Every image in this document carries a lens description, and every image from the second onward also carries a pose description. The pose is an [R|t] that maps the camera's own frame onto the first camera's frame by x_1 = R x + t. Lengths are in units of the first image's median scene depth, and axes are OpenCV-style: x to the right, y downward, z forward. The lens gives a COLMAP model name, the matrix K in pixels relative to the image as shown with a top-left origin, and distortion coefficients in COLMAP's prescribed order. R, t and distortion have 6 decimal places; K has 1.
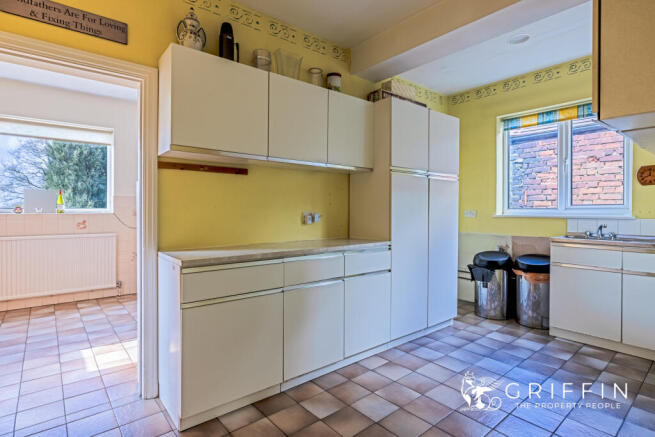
lens RADIAL K [[339.7, 0, 327.9], [0, 339.7, 212.4], [0, 0, 1]] dist [-0.002557, -0.001213]
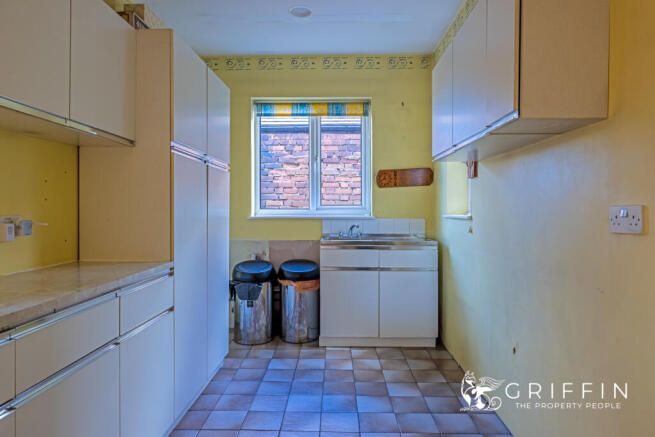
lens RADIAL K [[411.7, 0, 328.6], [0, 411.7, 212.7], [0, 0, 1]] dist [0.004690, 0.000393]
pose [[0.651680, -0.006137, 0.758469, -0.160406], [0.004741, 0.999981, 0.004017, -0.005005], [-0.758479, 0.000978, 0.651697, 0.231267]]
